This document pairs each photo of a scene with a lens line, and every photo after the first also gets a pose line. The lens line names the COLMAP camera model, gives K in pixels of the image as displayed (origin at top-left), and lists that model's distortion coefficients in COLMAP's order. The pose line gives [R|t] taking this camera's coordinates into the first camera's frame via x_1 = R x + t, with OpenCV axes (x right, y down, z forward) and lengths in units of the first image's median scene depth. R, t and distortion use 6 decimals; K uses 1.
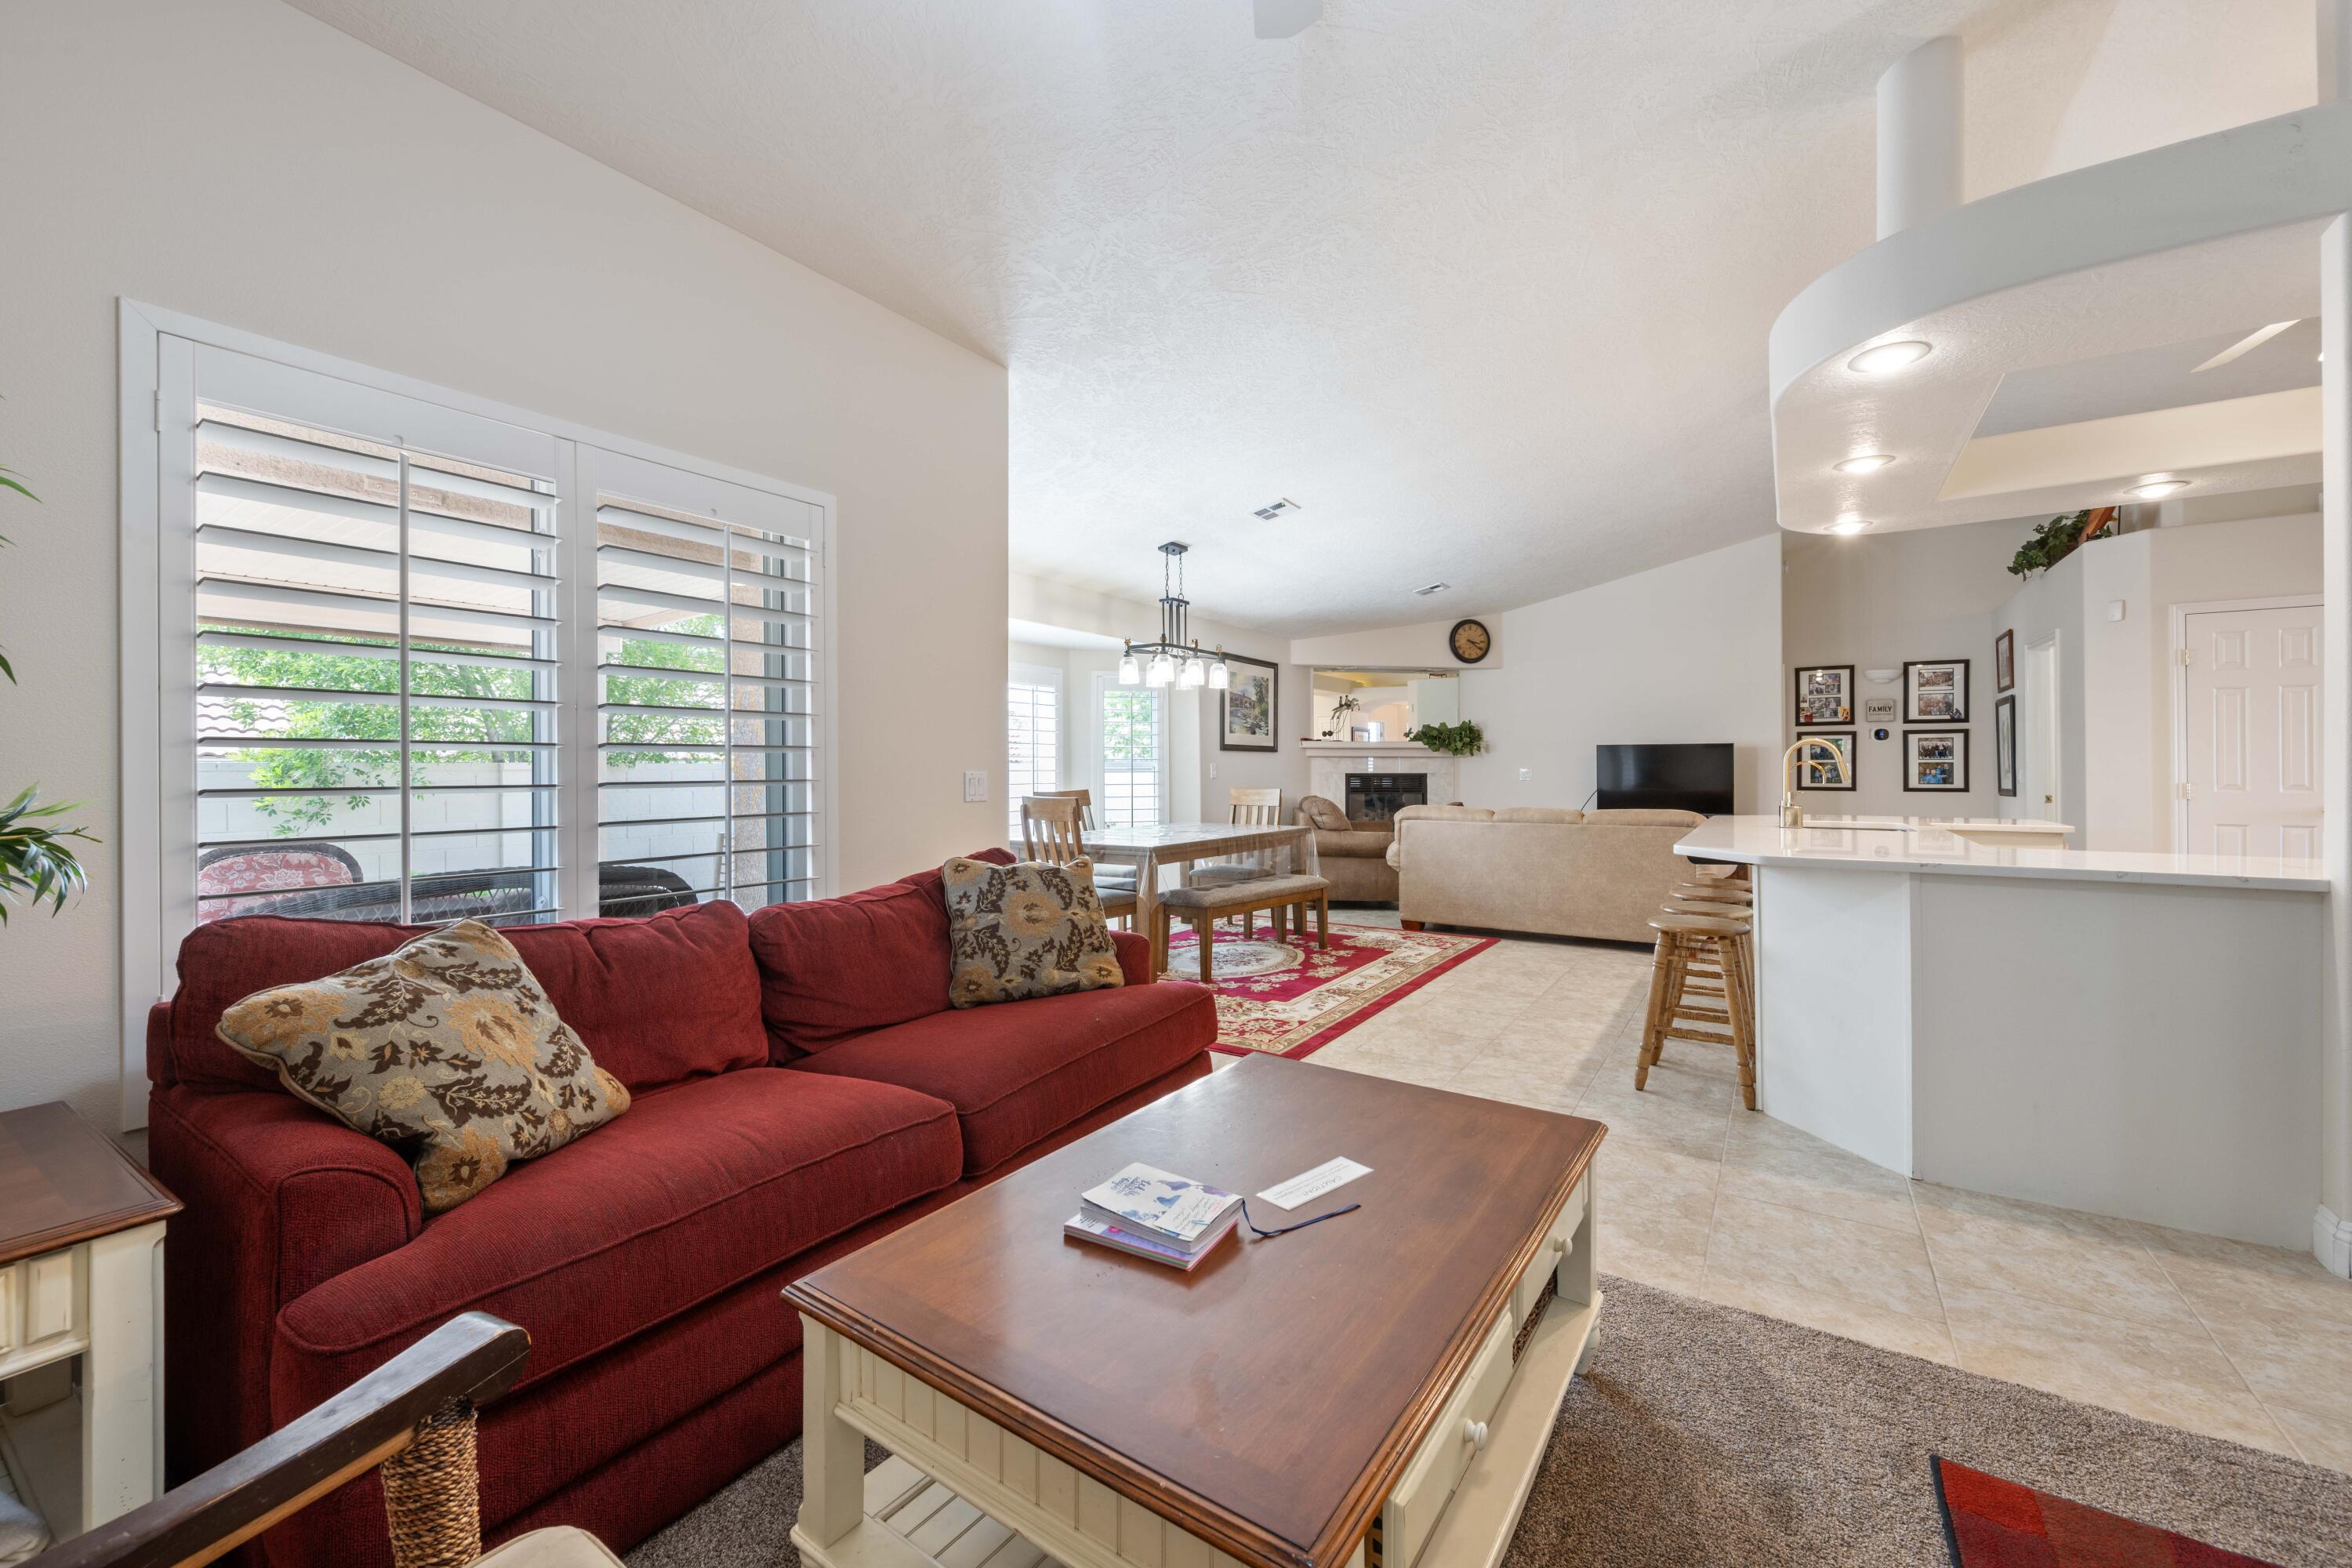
lens RADIAL K [[935.6, 0, 1154.7], [0, 935.6, 771.2], [0, 0, 1]] dist [-0.003062, 0.000937]
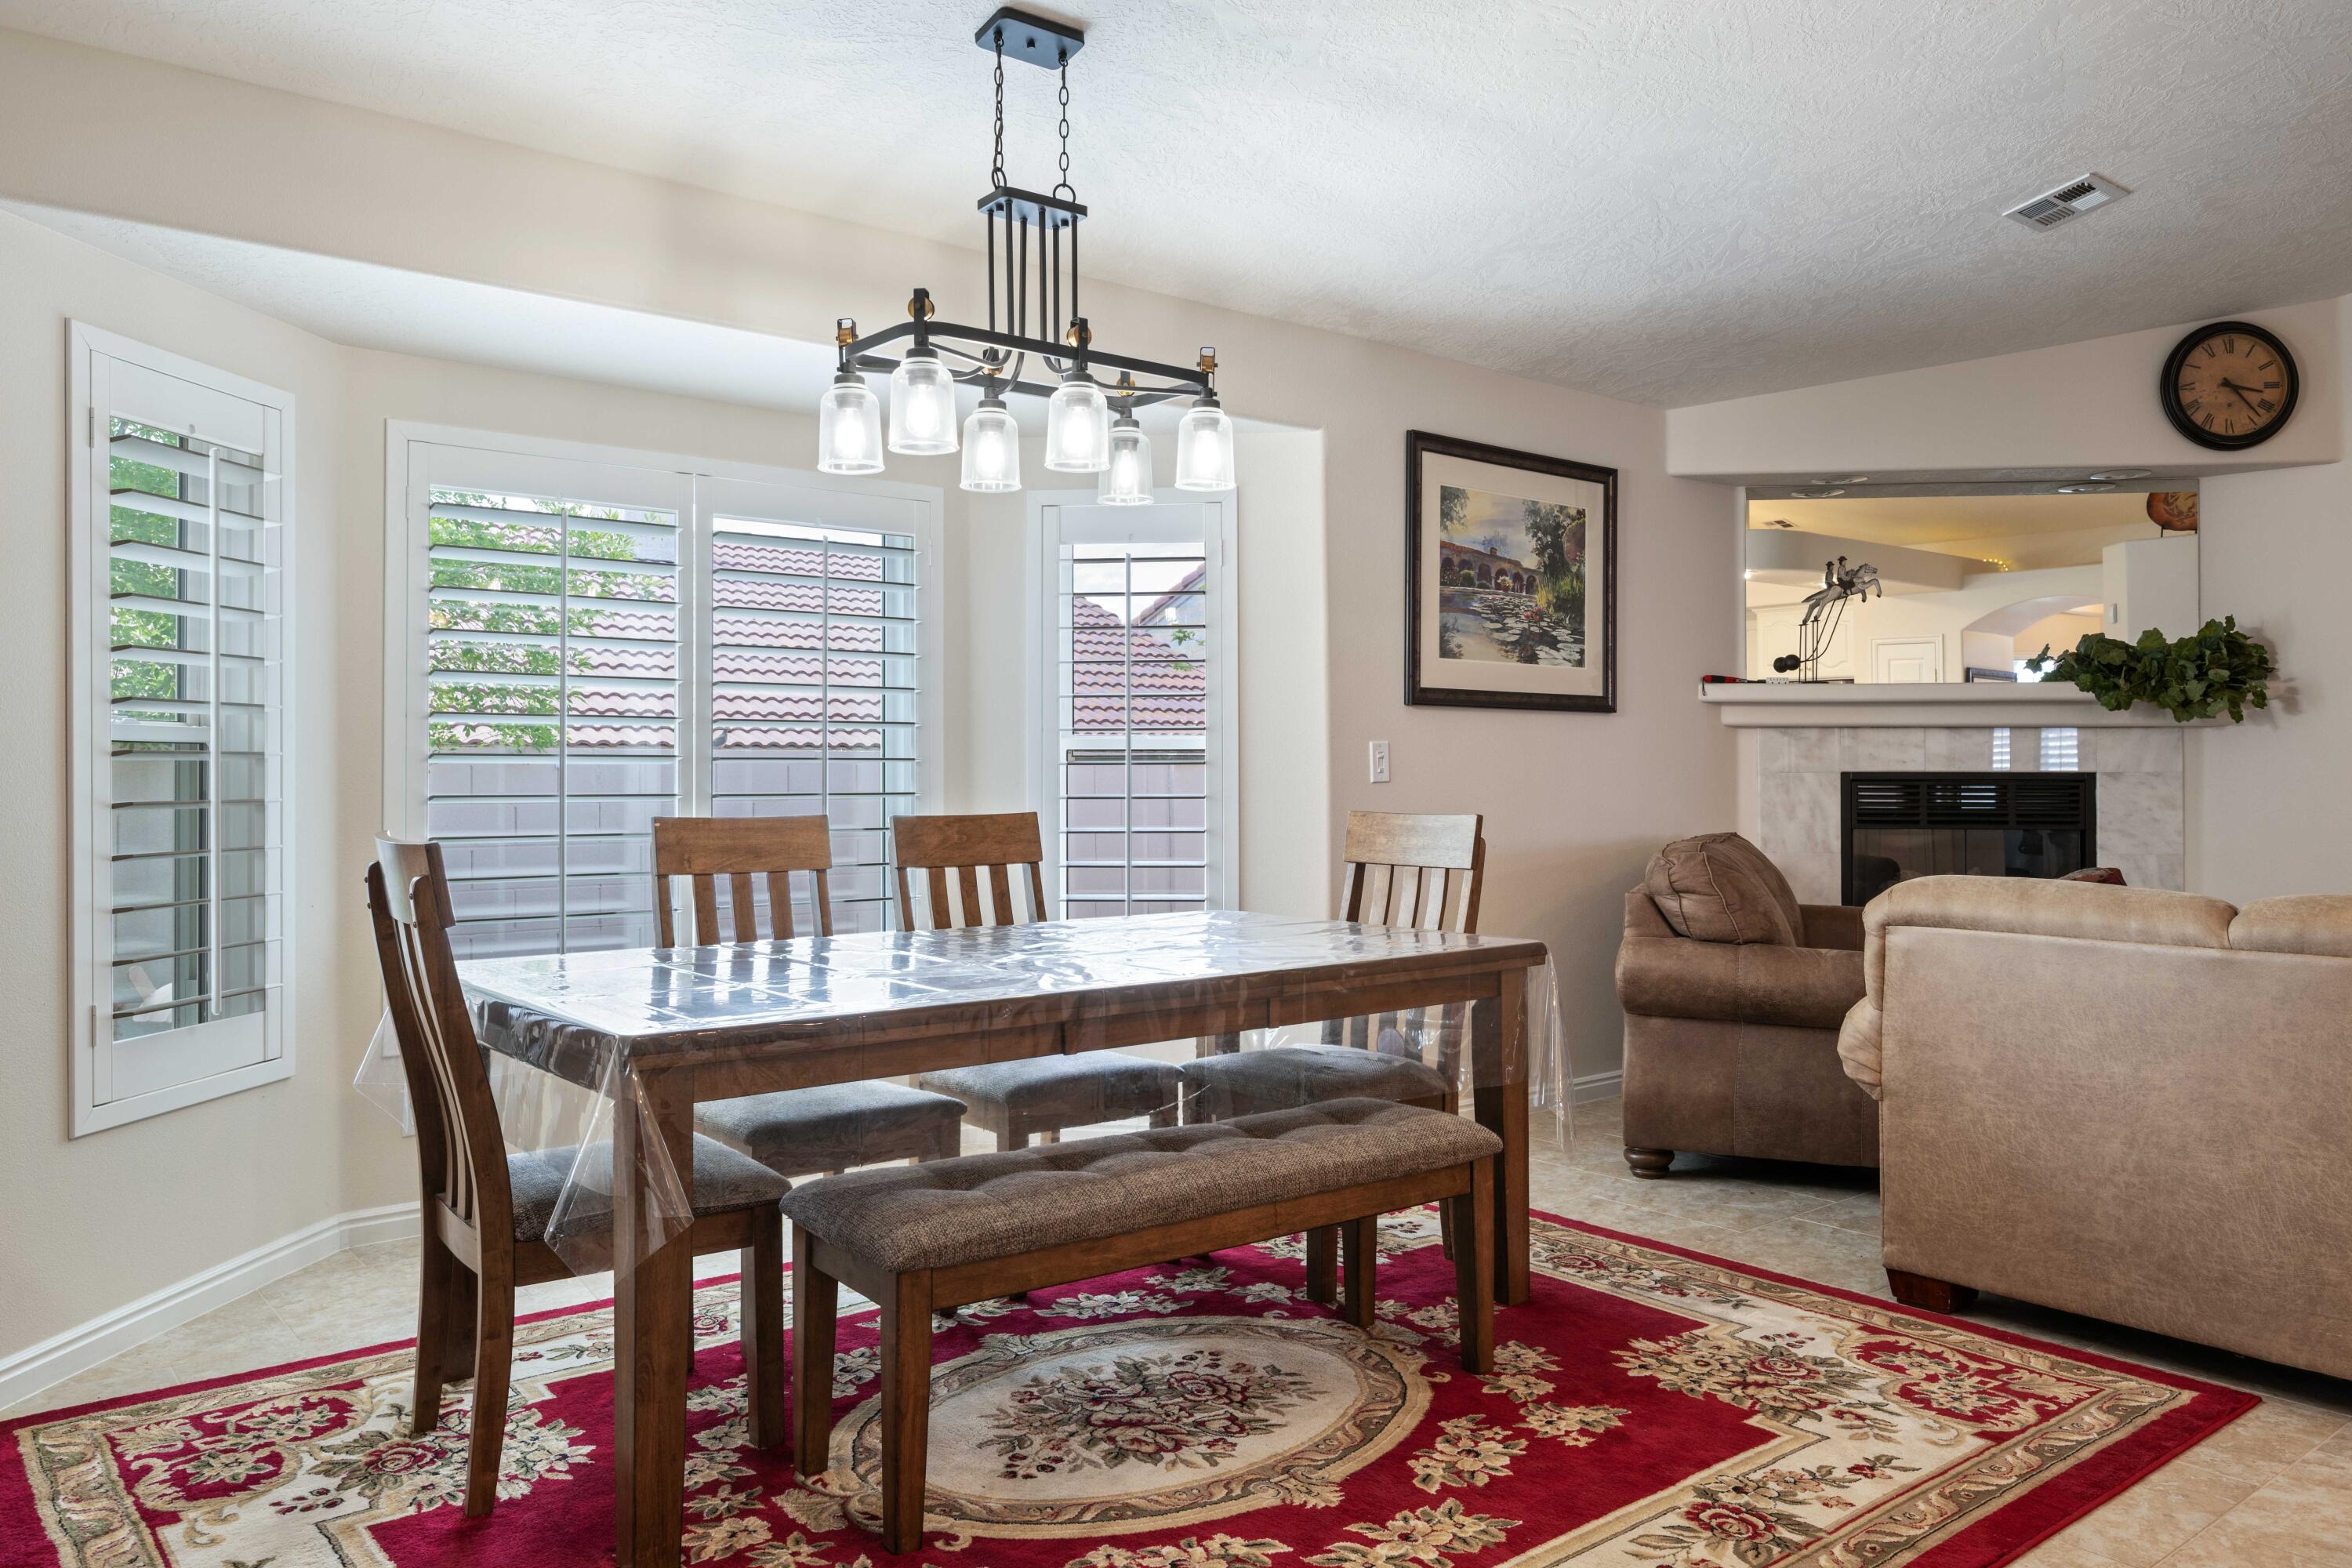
lens RADIAL K [[1662.7, 0, 1160.9], [0, 1662.7, 752.8], [0, 0, 1]] dist [0.000375, -0.003593]
pose [[0.955879, 0.000116, -0.293762, 0.162083], [-0.004136, 0.999906, -0.013061, 0.004737], [0.293733, 0.013699, 0.955789, 0.353468]]
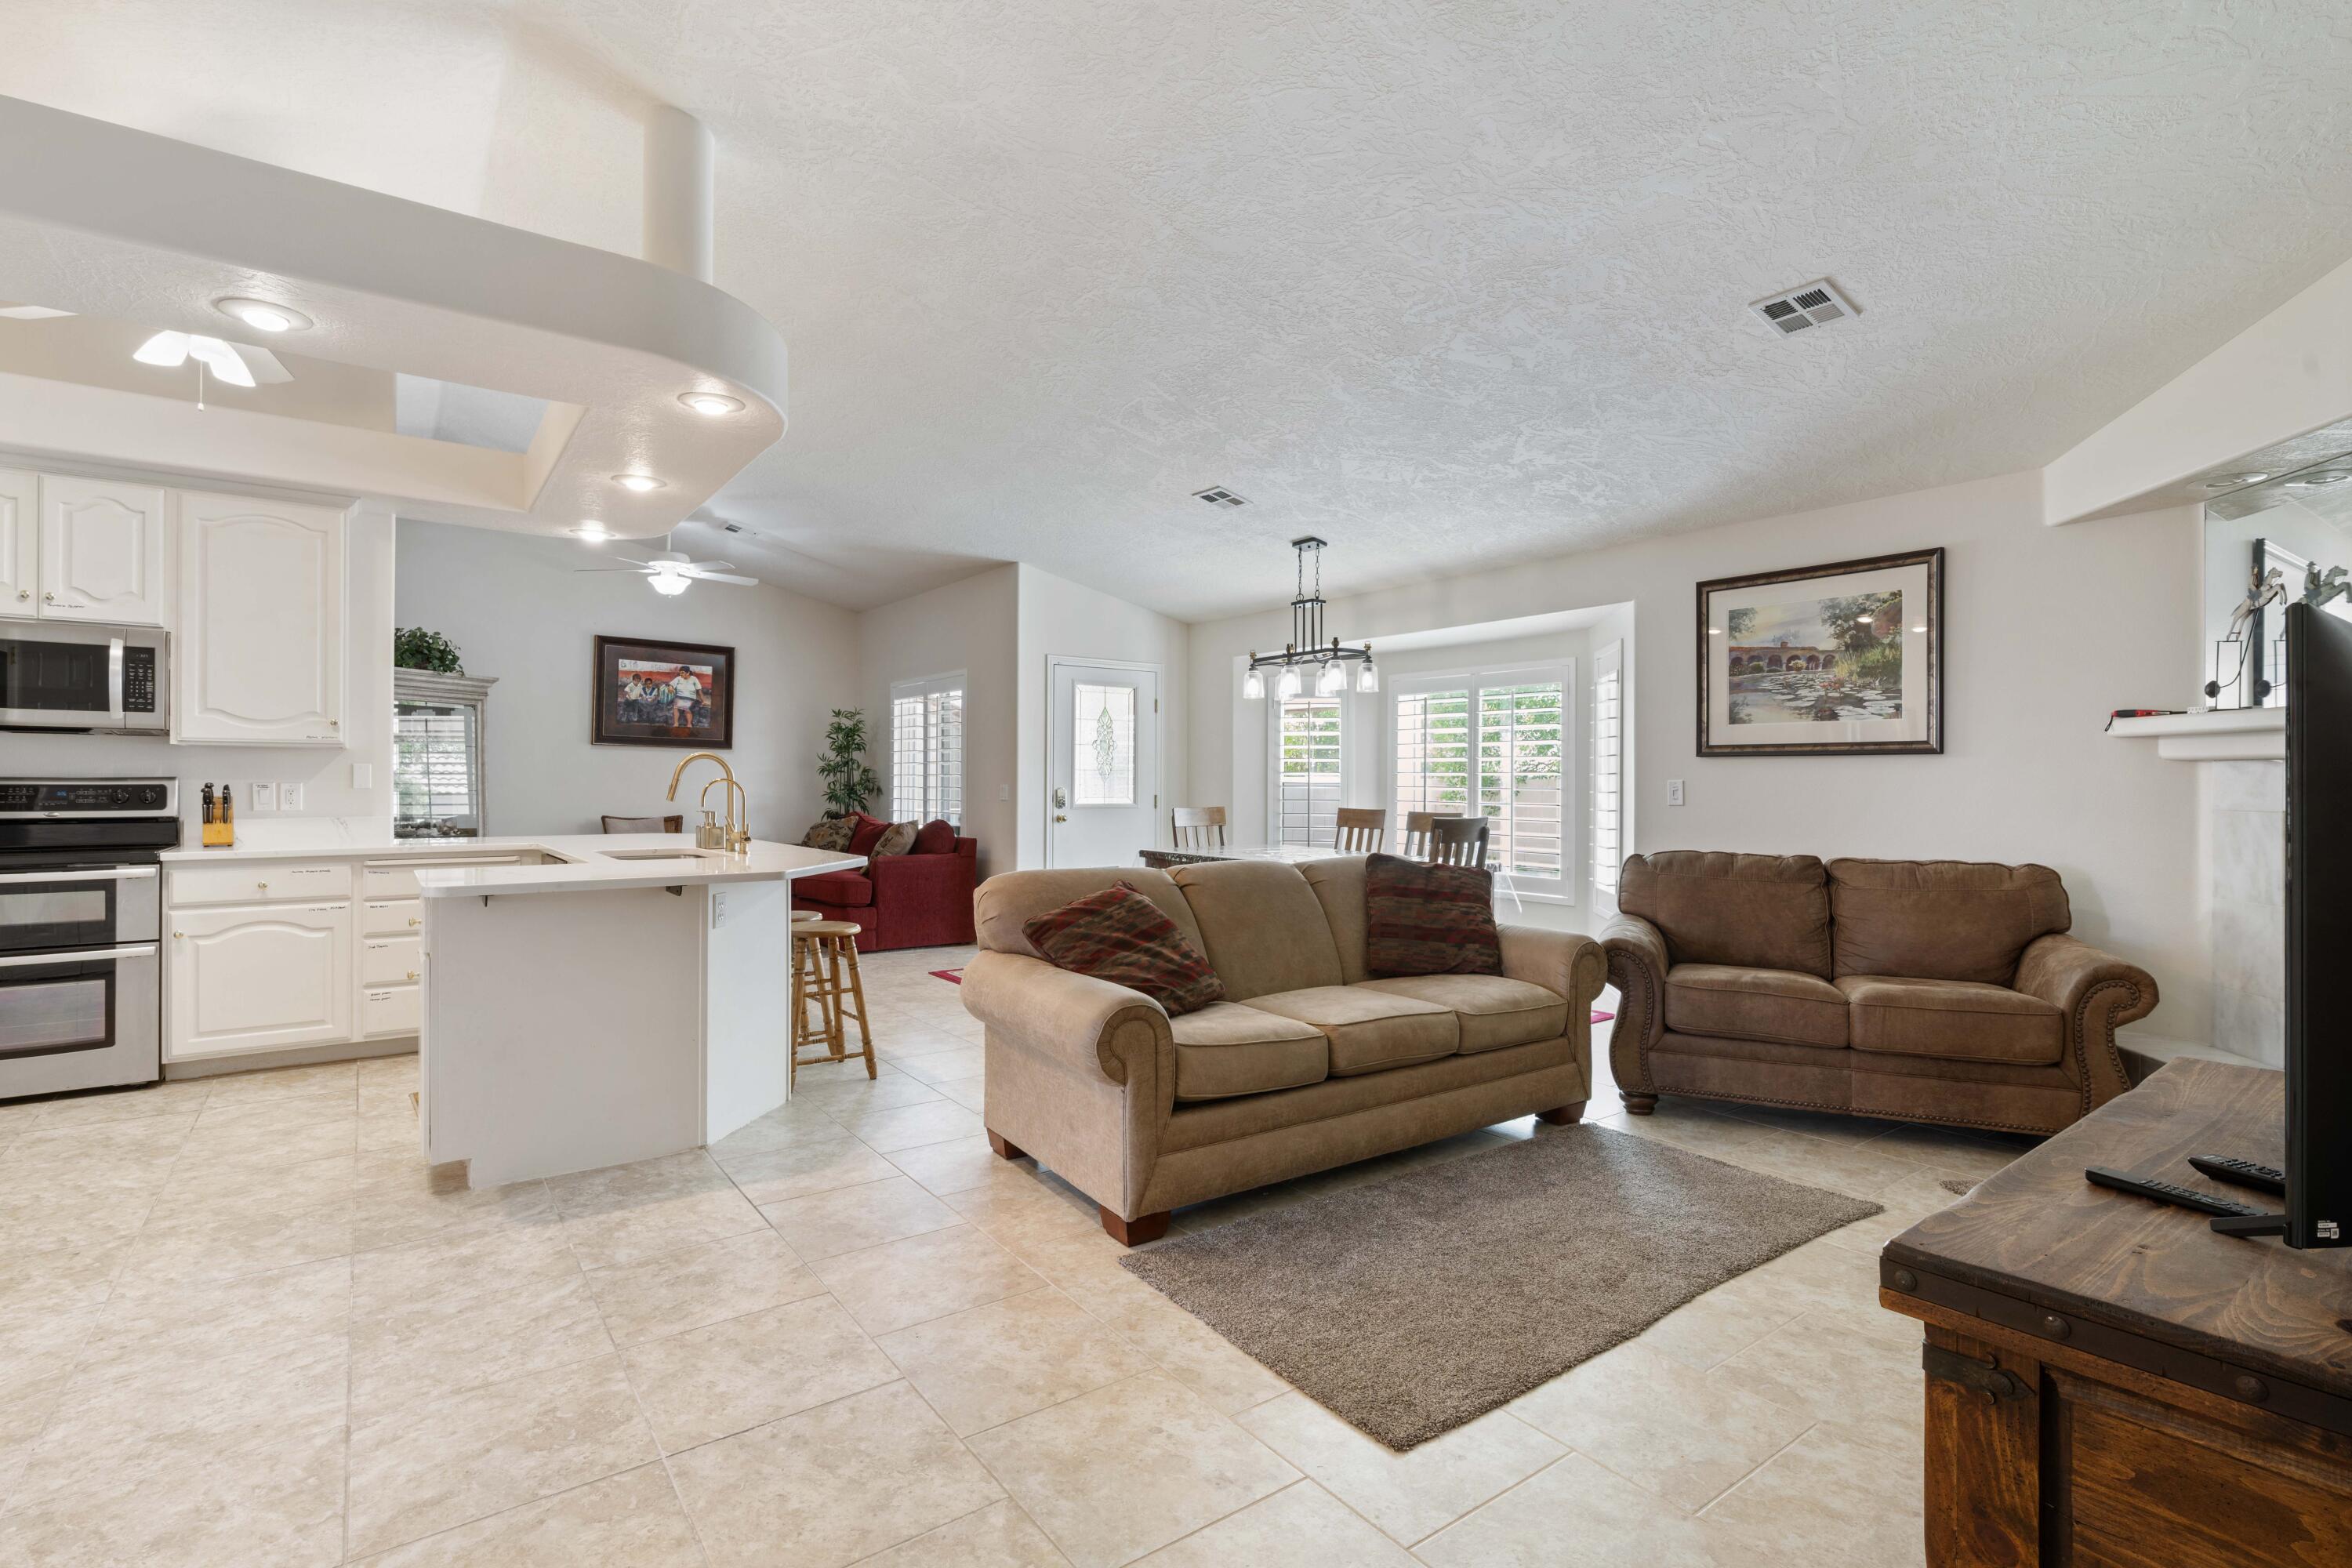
lens RADIAL K [[1037.1, 0, 1146.8], [0, 1037.1, 786.1], [0, 0, 1]] dist [-0.006017, -0.000571]
pose [[-0.343370, 0.006473, -0.939178, 0.746674], [-0.007593, 0.999924, 0.009668, -0.007714], [0.939170, 0.010451, -0.343295, 0.873672]]
